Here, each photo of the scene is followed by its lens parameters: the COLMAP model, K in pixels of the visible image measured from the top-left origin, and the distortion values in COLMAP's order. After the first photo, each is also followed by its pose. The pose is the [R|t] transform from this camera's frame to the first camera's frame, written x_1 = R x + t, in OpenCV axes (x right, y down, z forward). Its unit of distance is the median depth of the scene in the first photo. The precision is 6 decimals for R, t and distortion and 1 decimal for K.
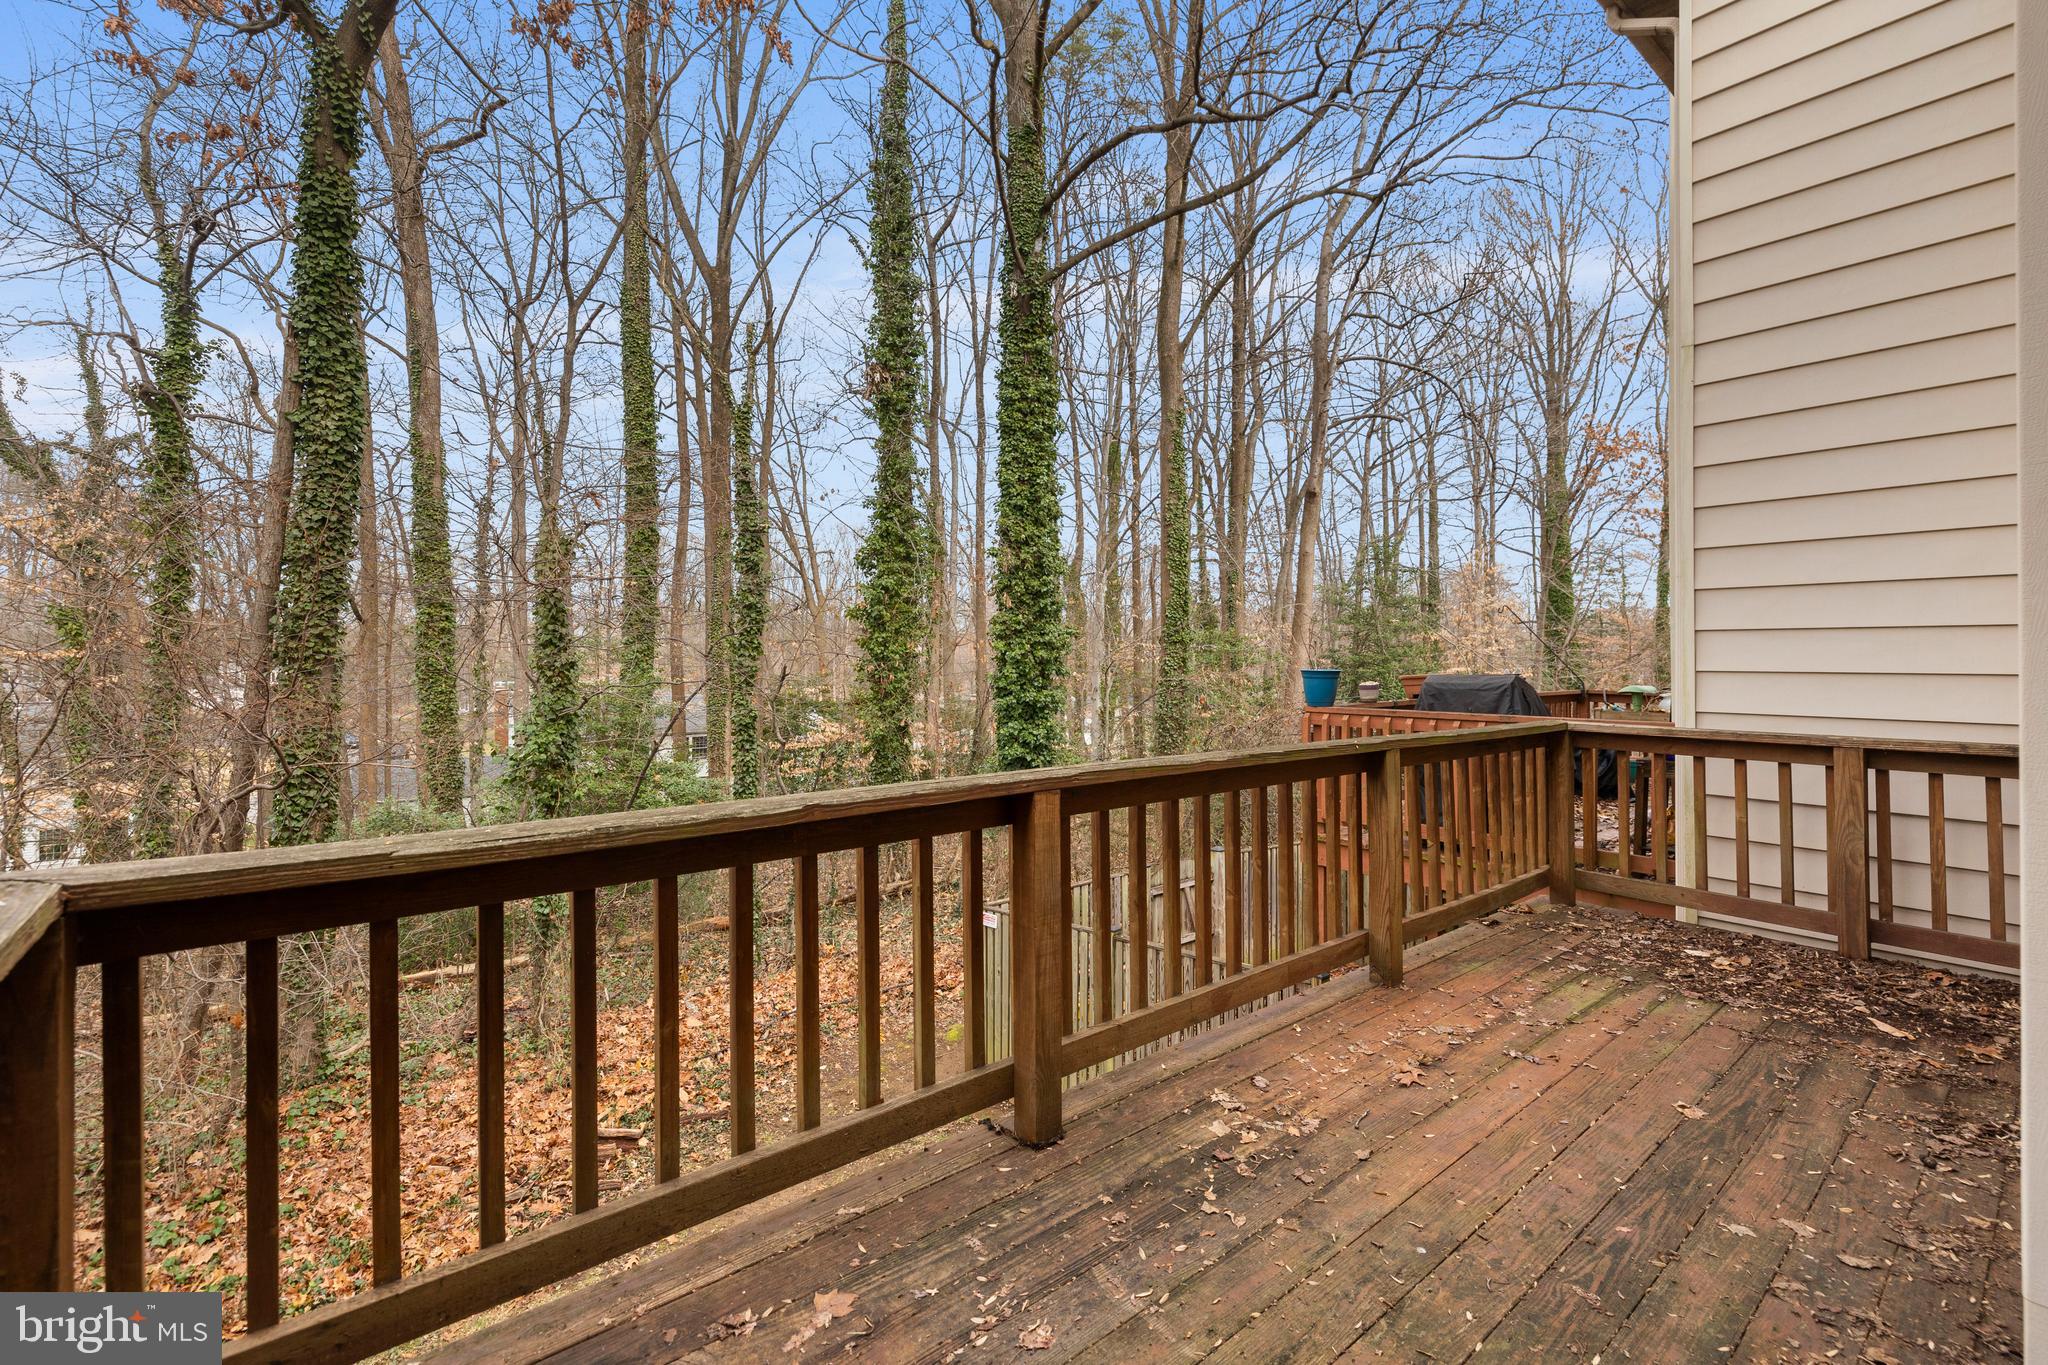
lens RADIAL K [[864.9, 0, 1025.4], [0, 864.9, 670.0], [0, 0, 1]] dist [0.008119, -0.002099]
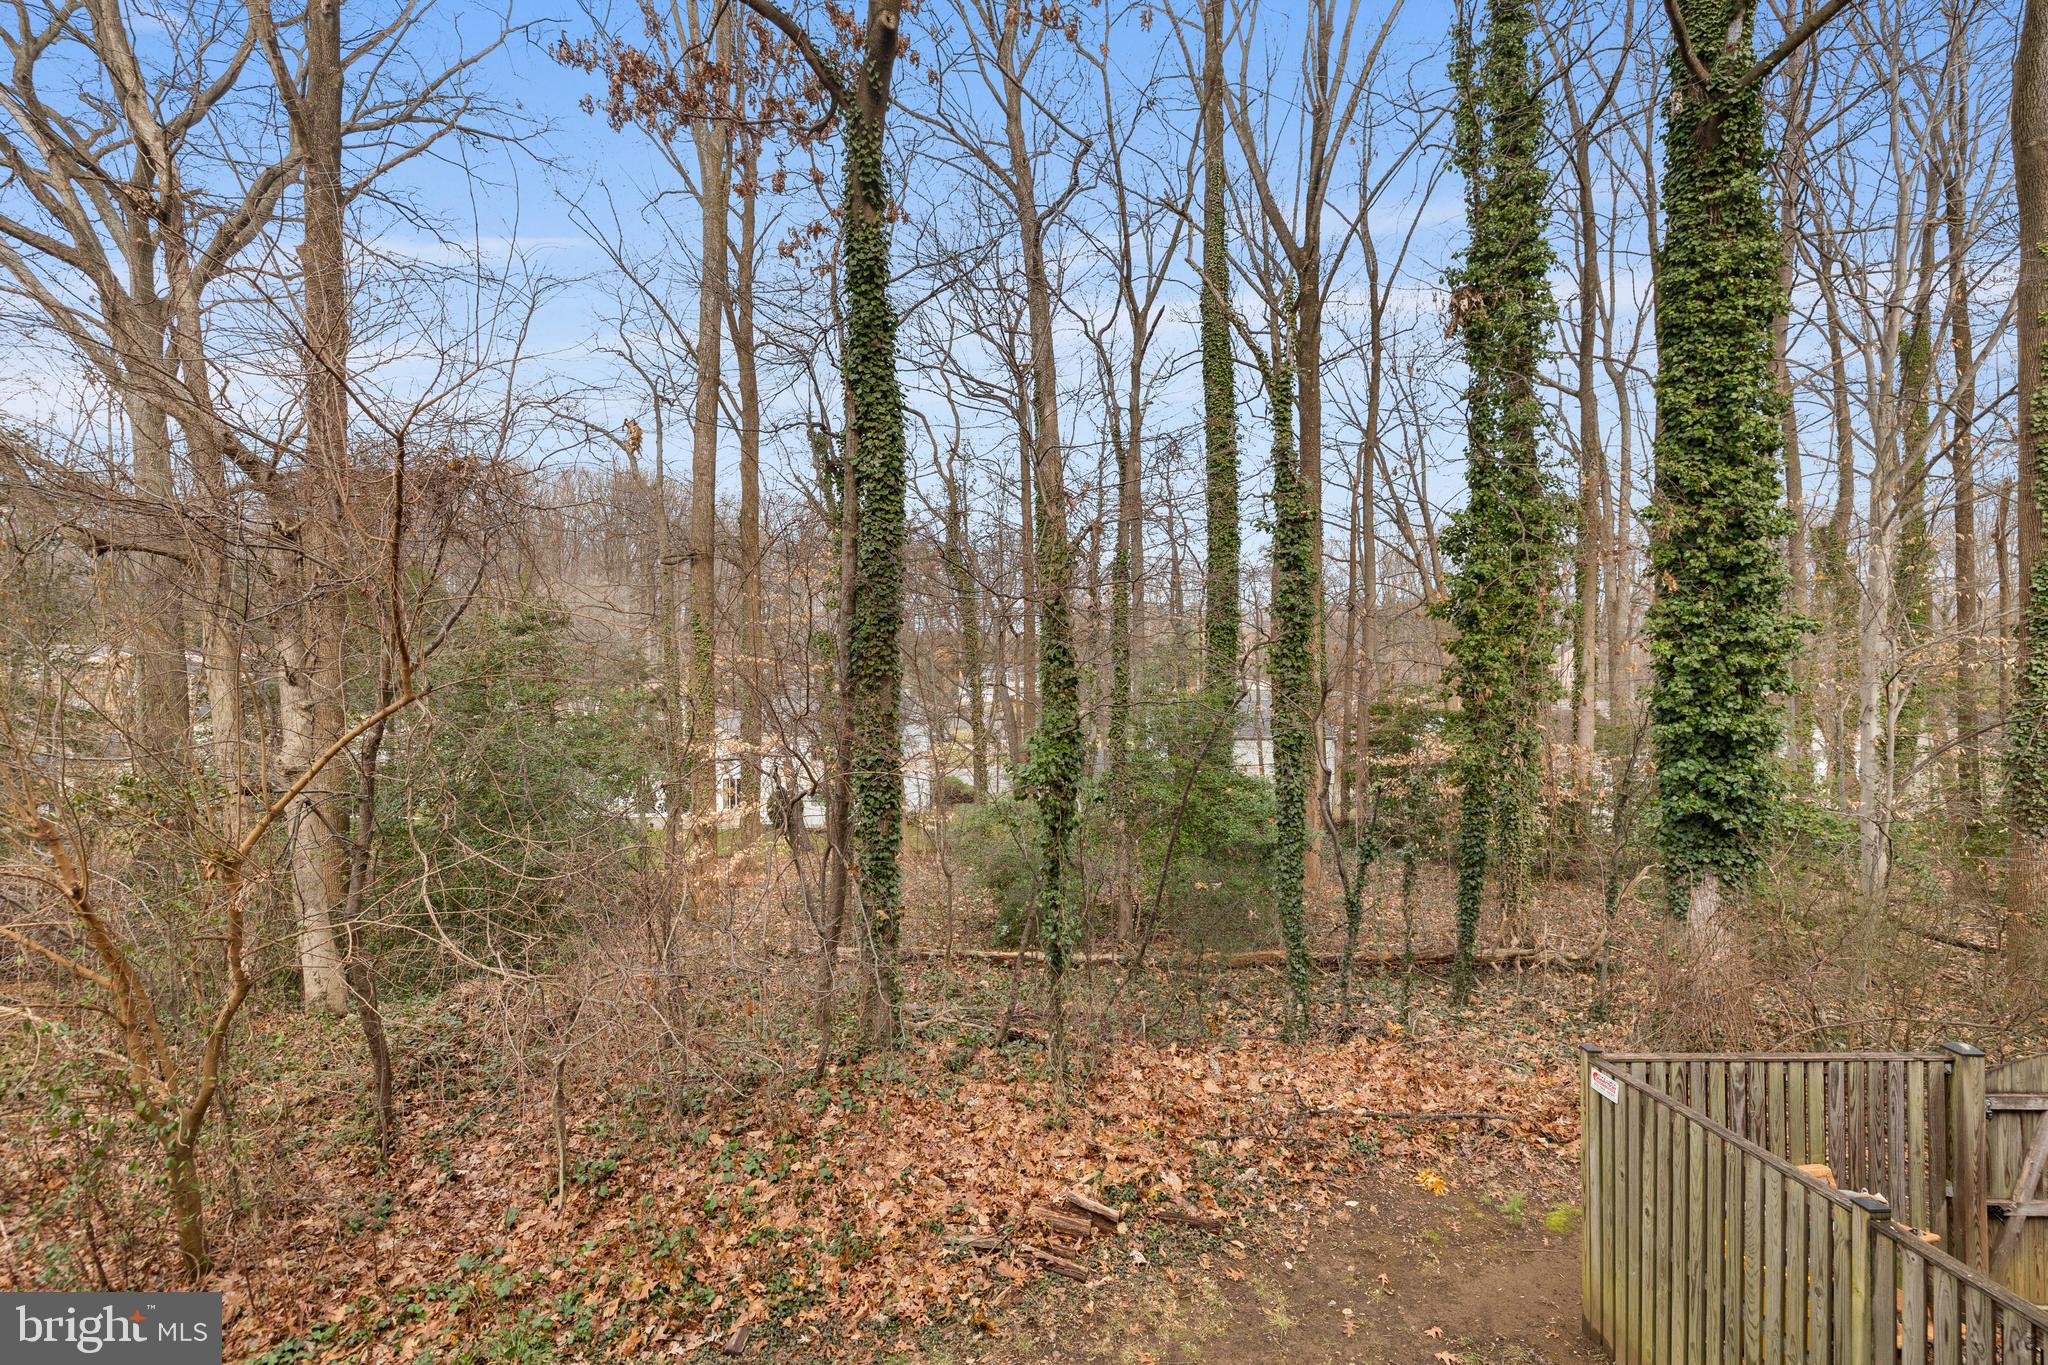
lens RADIAL K [[864.9, 0, 1029.8], [0, 864.9, 673.6], [0, 0, 1]] dist [0.008119, -0.002099]
pose [[0.767346, 0.000676, -0.641233, 0.026923], [0.000398, 0.999999, 0.001530, -0.009301], [0.641233, -0.001429, 0.767345, 0.148982]]
